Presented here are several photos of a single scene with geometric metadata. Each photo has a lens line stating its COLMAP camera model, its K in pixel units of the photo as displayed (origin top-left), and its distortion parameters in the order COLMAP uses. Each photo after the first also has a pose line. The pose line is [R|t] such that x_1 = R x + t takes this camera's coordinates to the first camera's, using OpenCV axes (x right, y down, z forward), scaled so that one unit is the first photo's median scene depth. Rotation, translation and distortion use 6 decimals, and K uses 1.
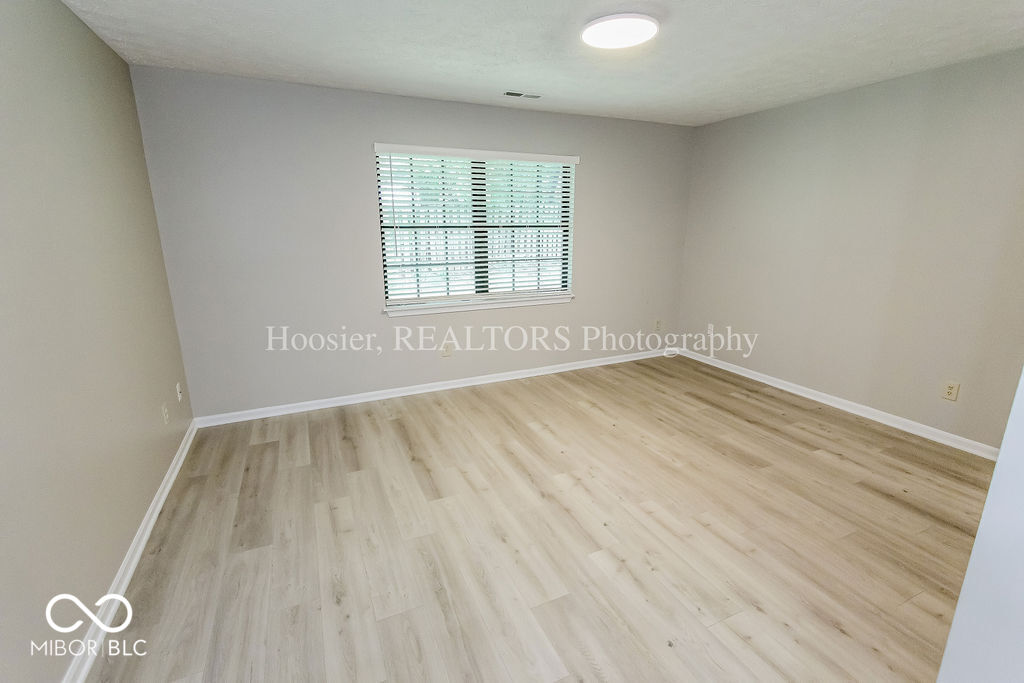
lens RADIAL K [[468.3, 0, 512.0], [0, 468.3, 341.5], [0, 0, 1]] dist [-0.000300, 0.000189]
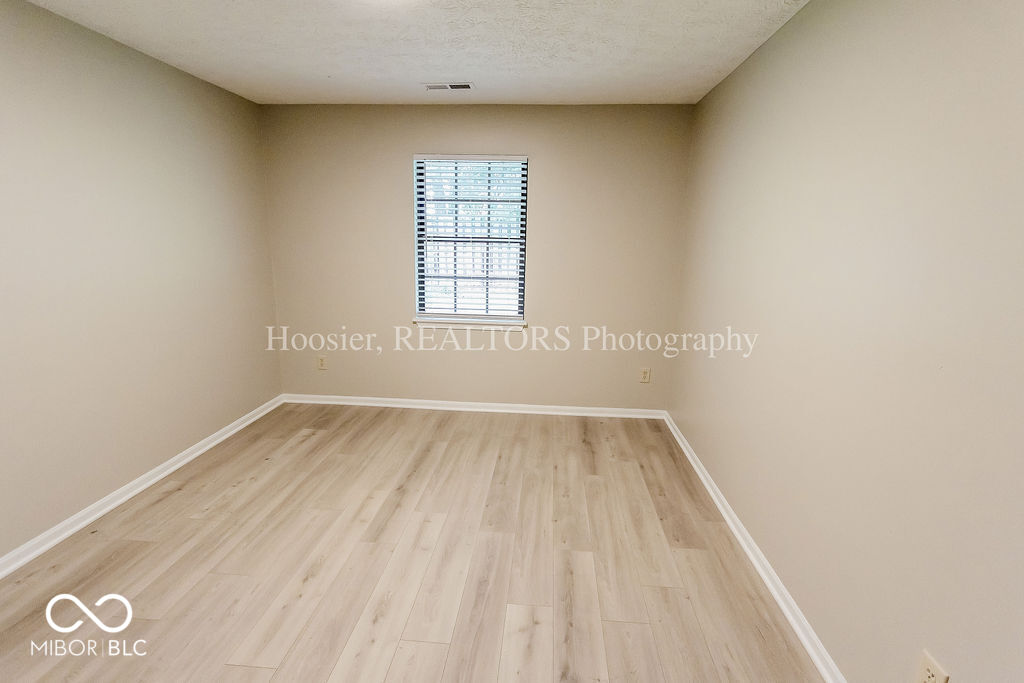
lens RADIAL K [[471.4, 0, 513.2], [0, 471.4, 360.3], [0, 0, 1]] dist [0.000279, 0.000095]
pose [[0.879791, 0.143120, -0.453304, 0.416902], [-0.144627, 0.988983, 0.031552, -0.049462], [0.452826, 0.037801, 0.890797, 0.209810]]
